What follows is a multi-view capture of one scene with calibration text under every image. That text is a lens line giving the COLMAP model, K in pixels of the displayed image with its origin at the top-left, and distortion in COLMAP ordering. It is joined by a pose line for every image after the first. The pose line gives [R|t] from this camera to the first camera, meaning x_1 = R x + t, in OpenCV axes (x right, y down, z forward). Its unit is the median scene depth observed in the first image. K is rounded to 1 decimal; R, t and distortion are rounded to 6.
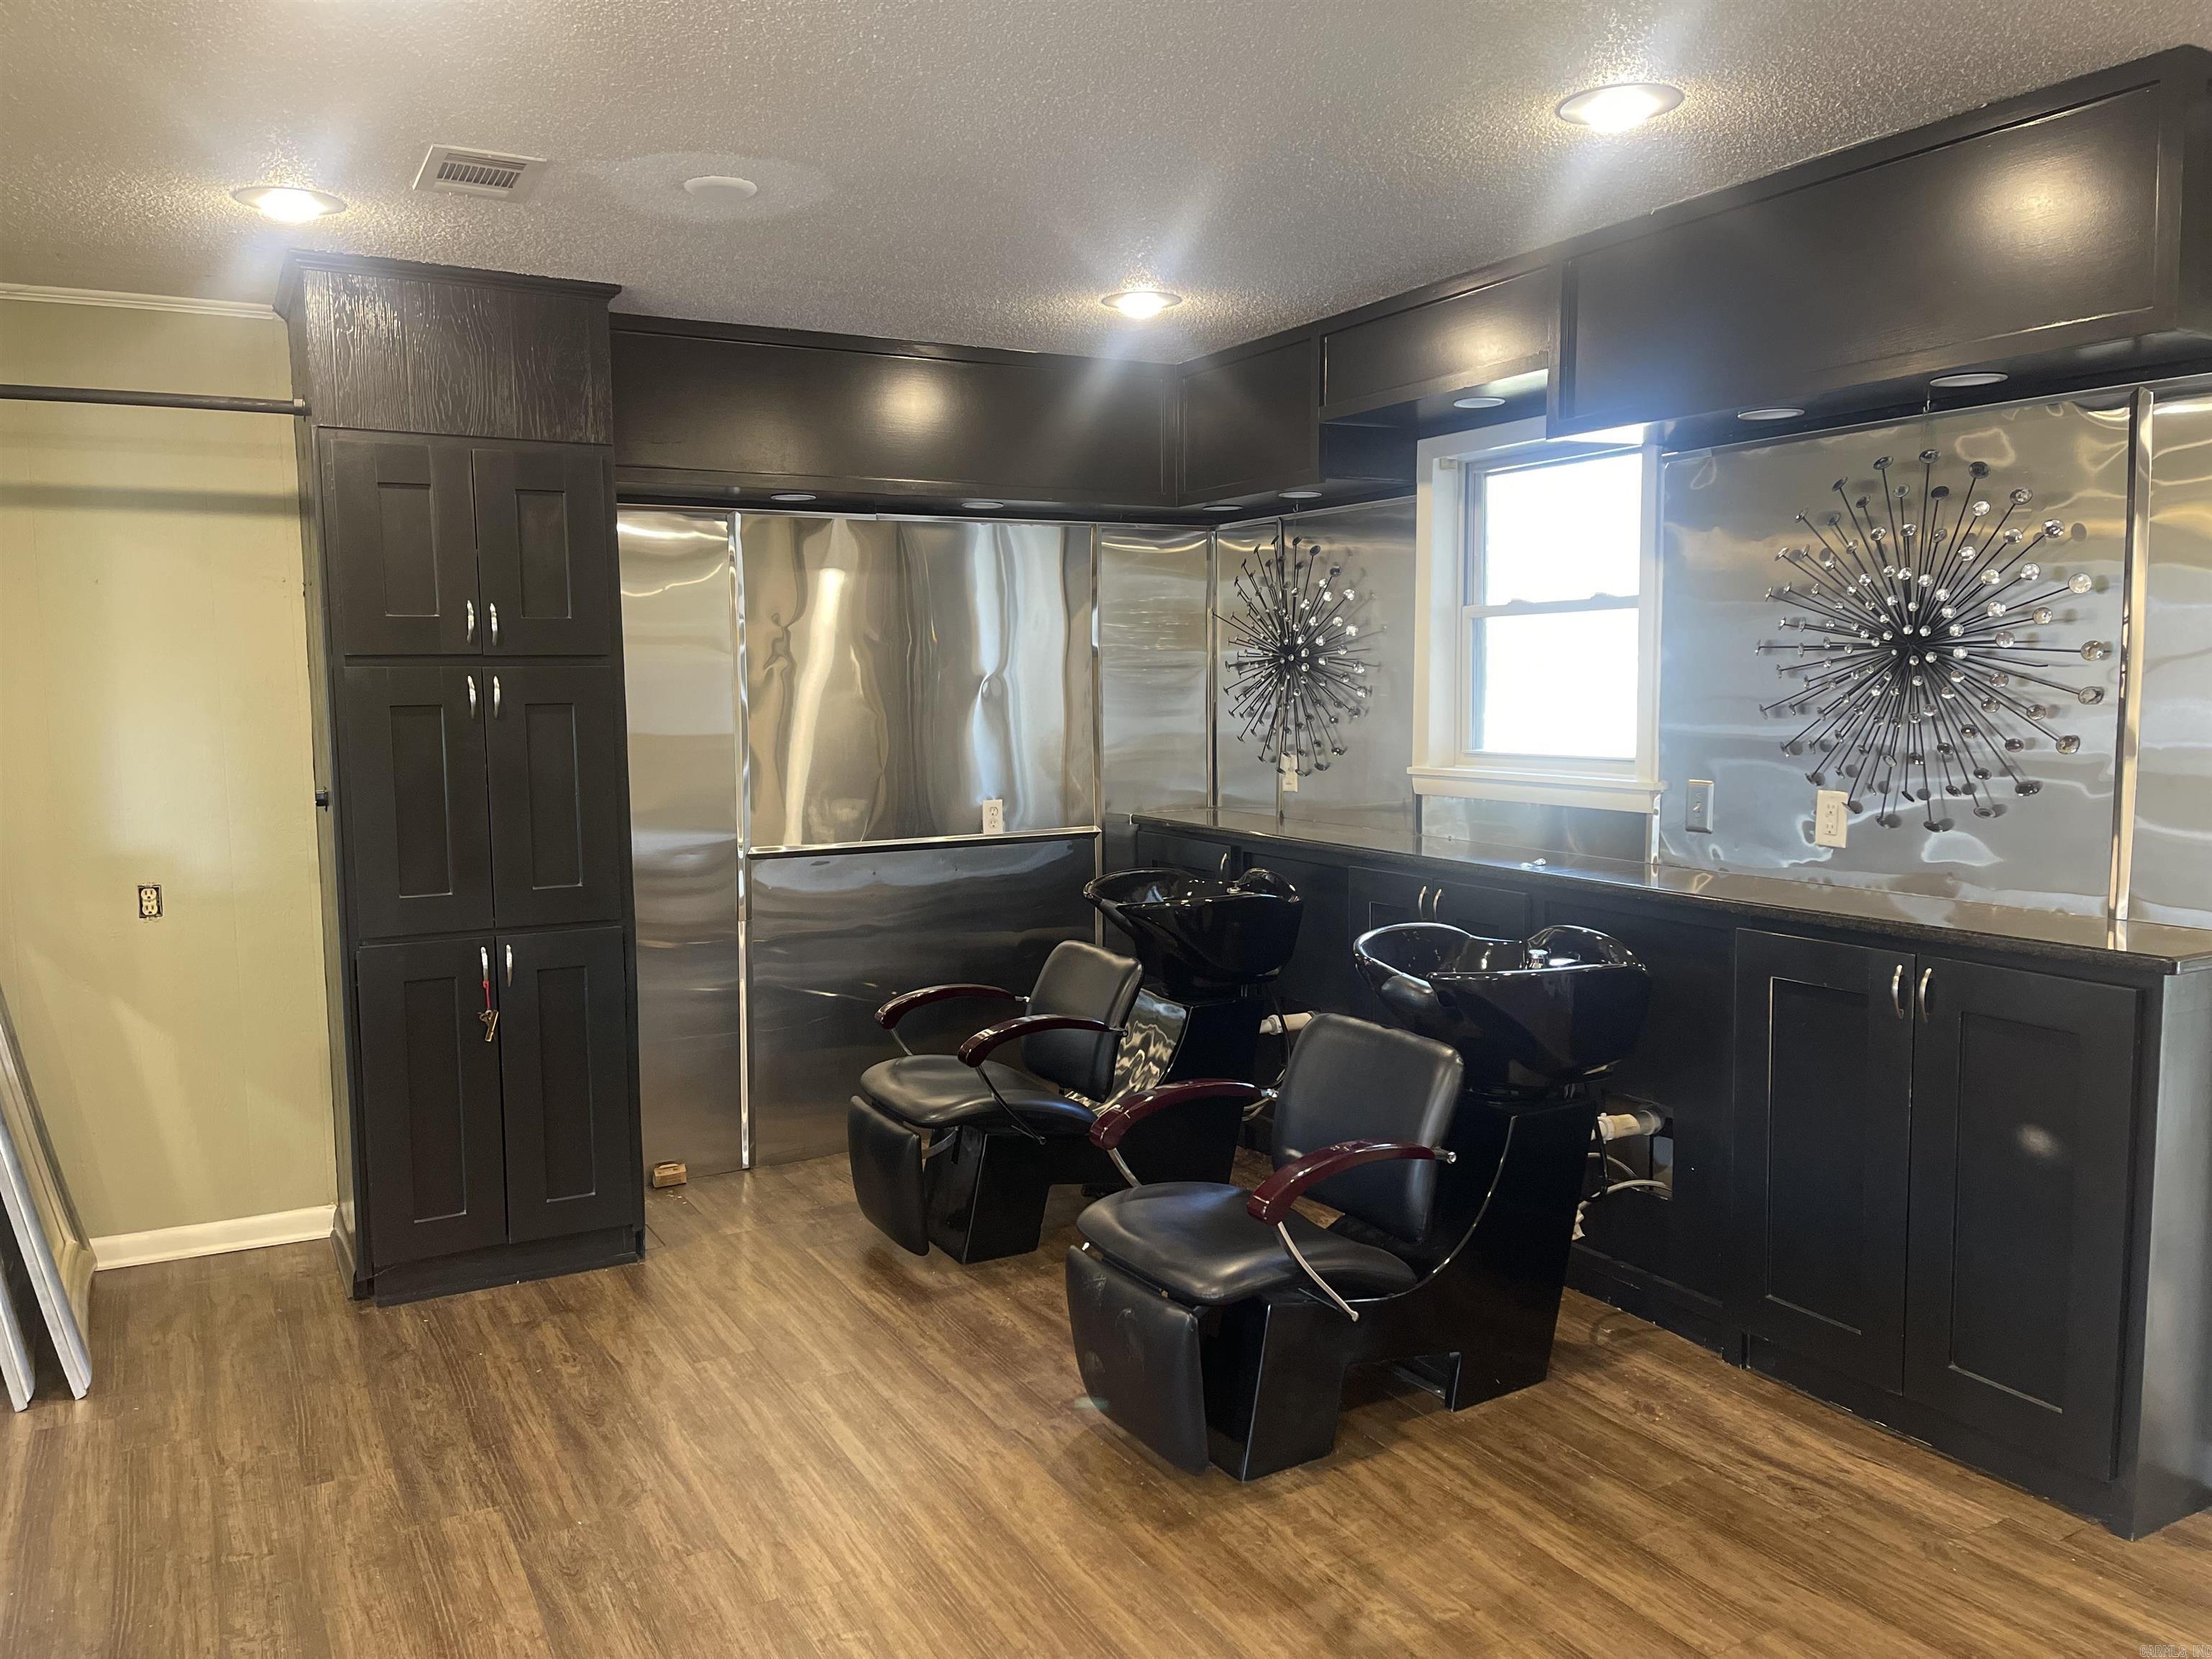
lens RADIAL K [[1660.0, 0, 1110.7], [0, 1660.0, 837.6], [0, 0, 1]] dist [0.072462, -0.094672]
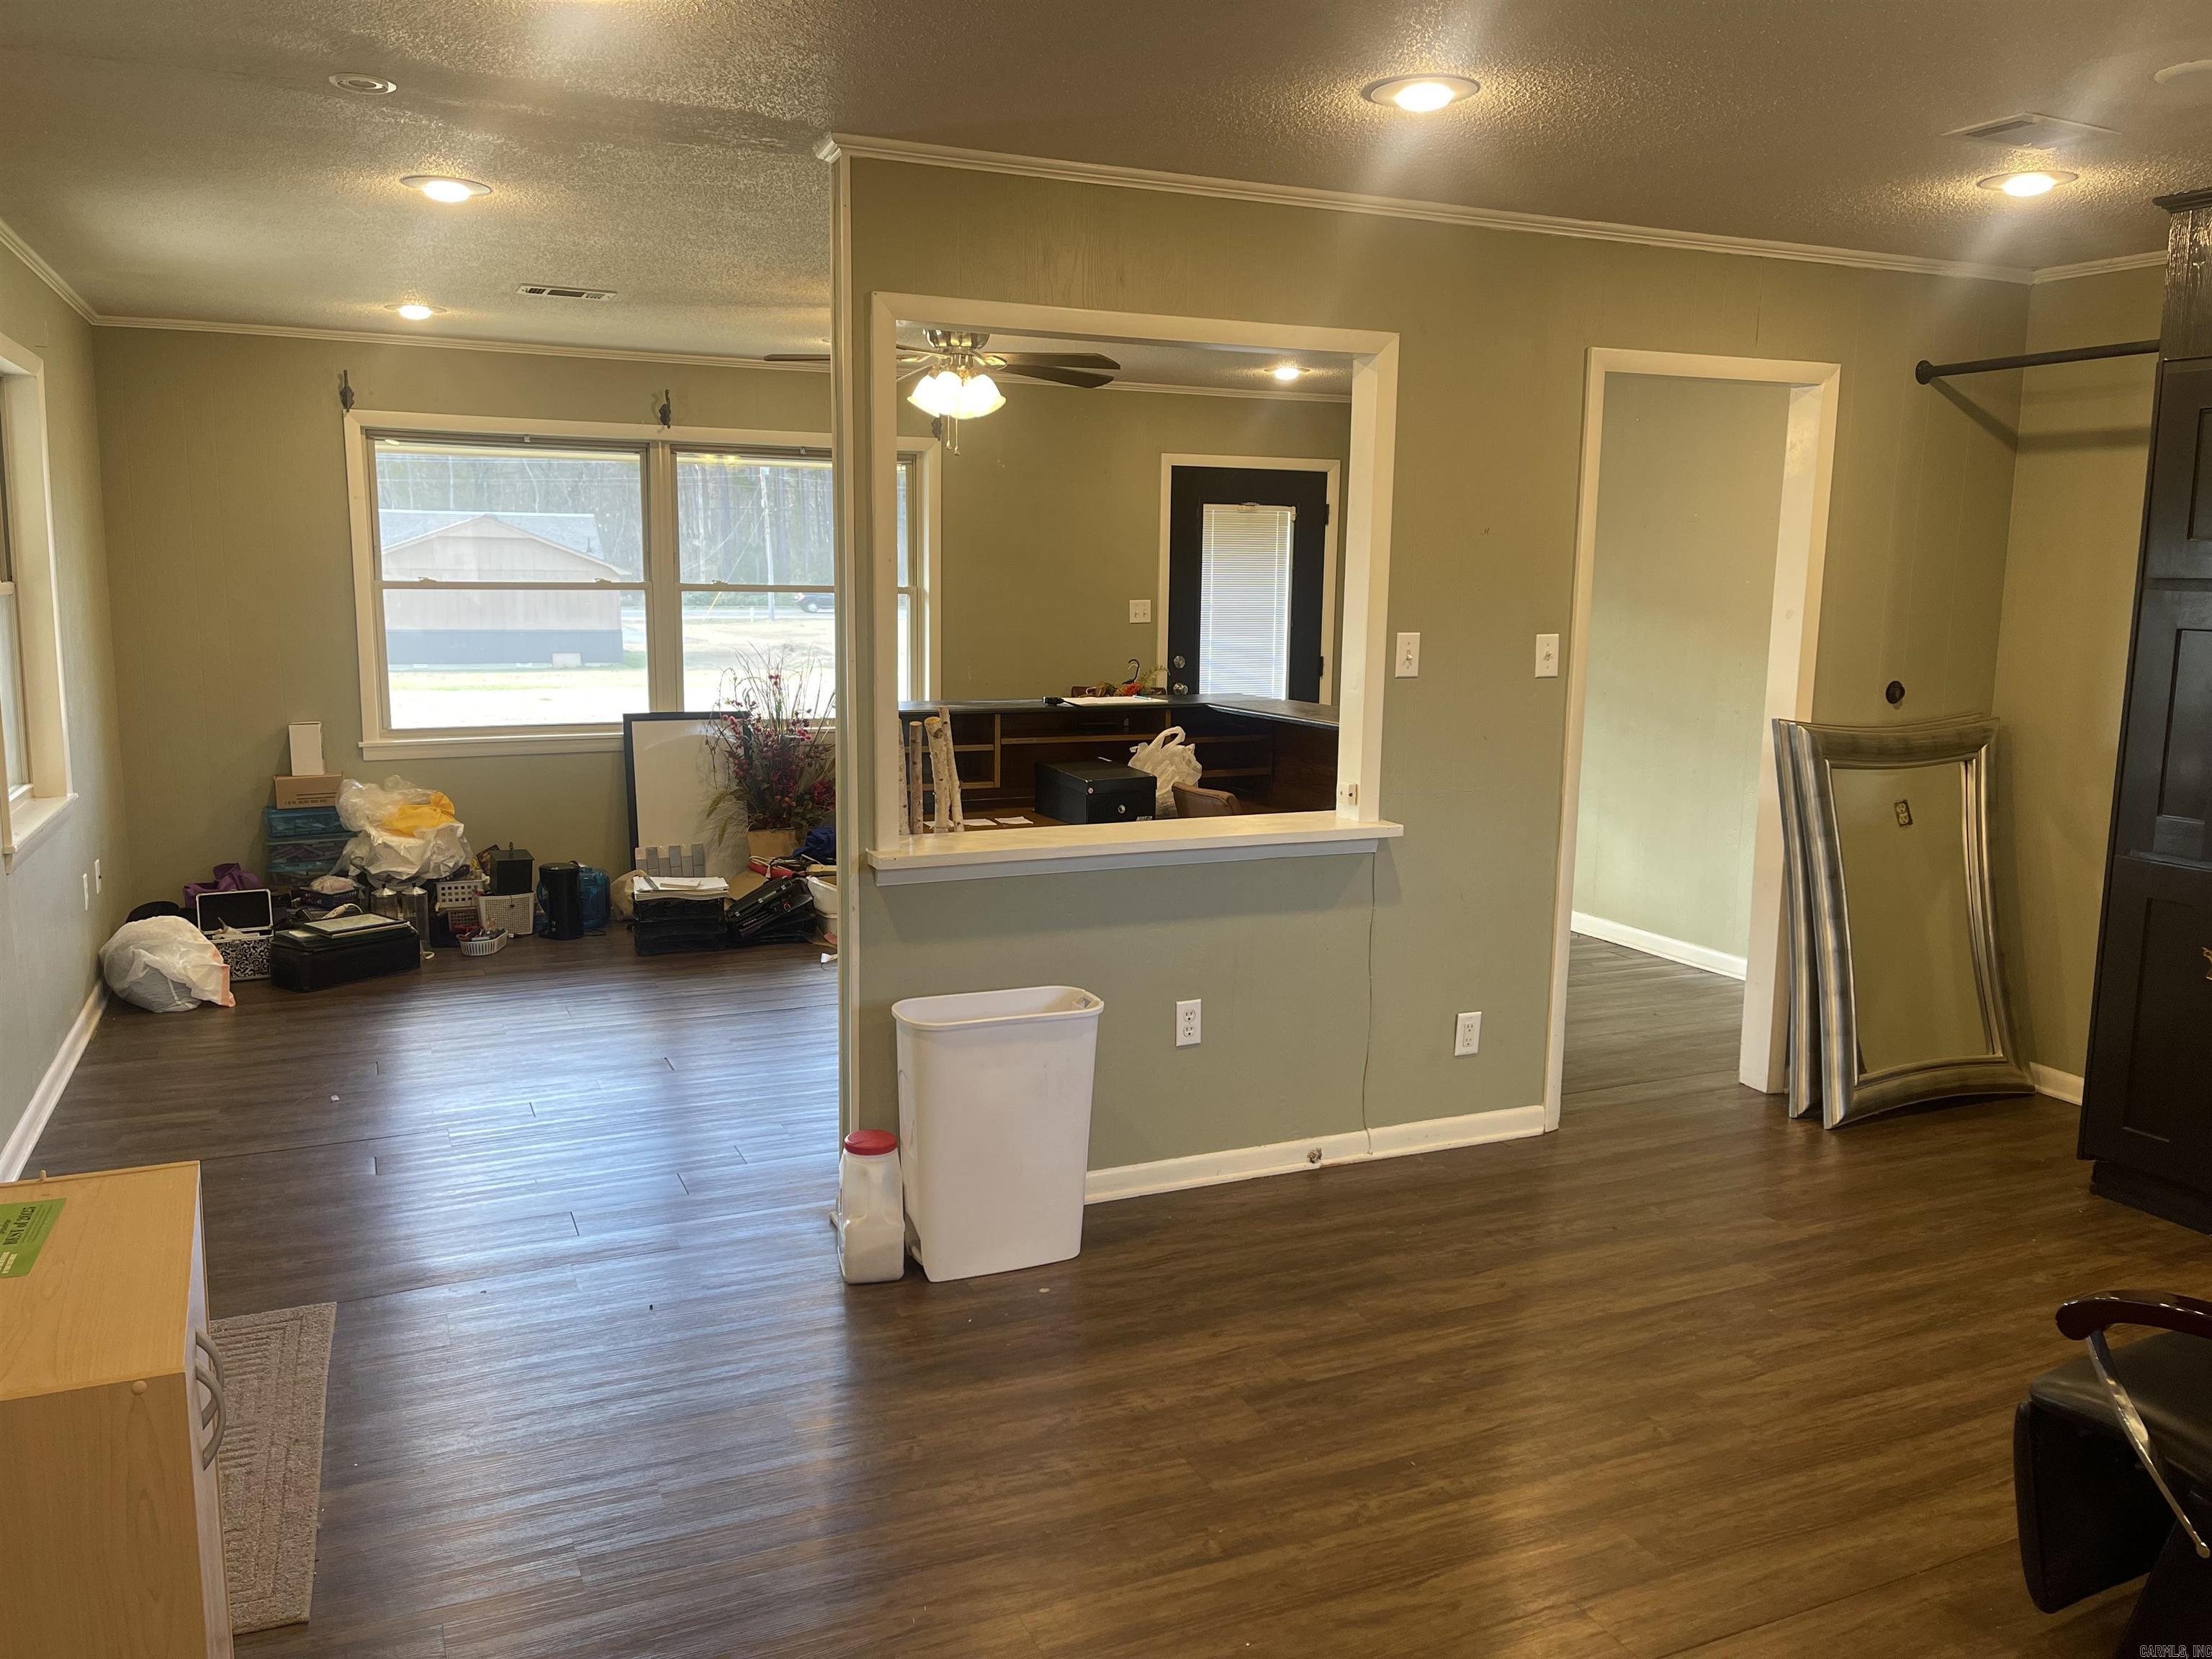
lens RADIAL K [[1660.0, 0, 1110.7], [0, 1660.0, 837.6], [0, 0, 1]] dist [0.072462, -0.094672]
pose [[-0.082931, 0.165143, -0.982777, 0.727632], [-0.107499, 0.978937, 0.173569, -0.069314], [0.990740, 0.120042, -0.063431, 0.488897]]
